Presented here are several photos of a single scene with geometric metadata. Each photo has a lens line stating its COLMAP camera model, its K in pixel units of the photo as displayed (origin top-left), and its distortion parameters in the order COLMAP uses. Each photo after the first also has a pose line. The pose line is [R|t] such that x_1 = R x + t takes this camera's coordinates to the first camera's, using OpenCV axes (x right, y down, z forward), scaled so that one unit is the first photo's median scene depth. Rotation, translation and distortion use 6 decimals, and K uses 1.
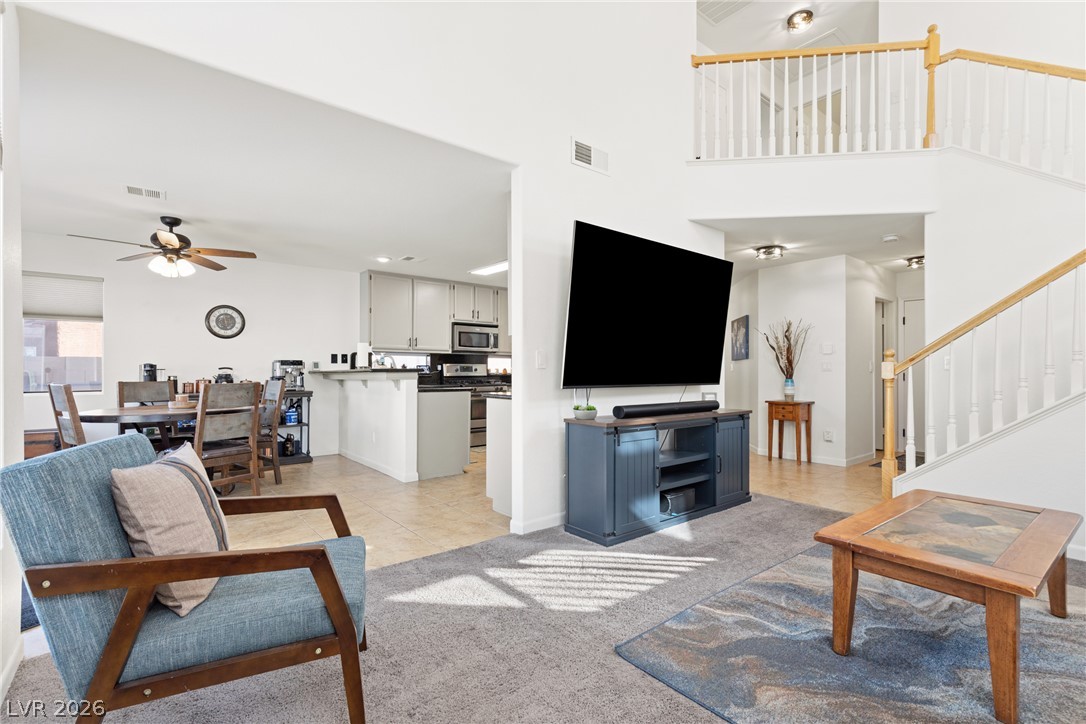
lens RADIAL K [[489.0, 0, 546.1], [0, 489.0, 369.5], [0, 0, 1]] dist [0.002681, -0.000186]
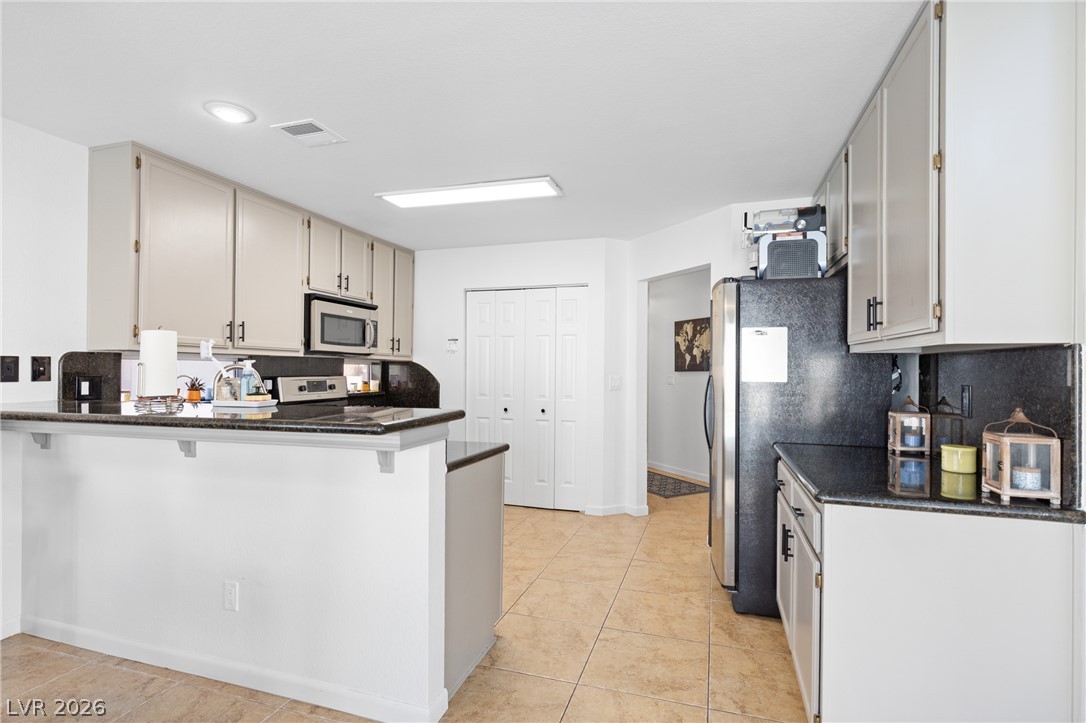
lens RADIAL K [[539.0, 0, 539.9], [0, 539.0, 369.4], [0, 0, 1]] dist [-0.002195, -0.000231]
pose [[0.842156, 0.006691, 0.539193, -0.344178], [-0.010104, 0.999943, 0.003373, -0.029187], [-0.539140, -0.008288, 0.842176, 0.497990]]
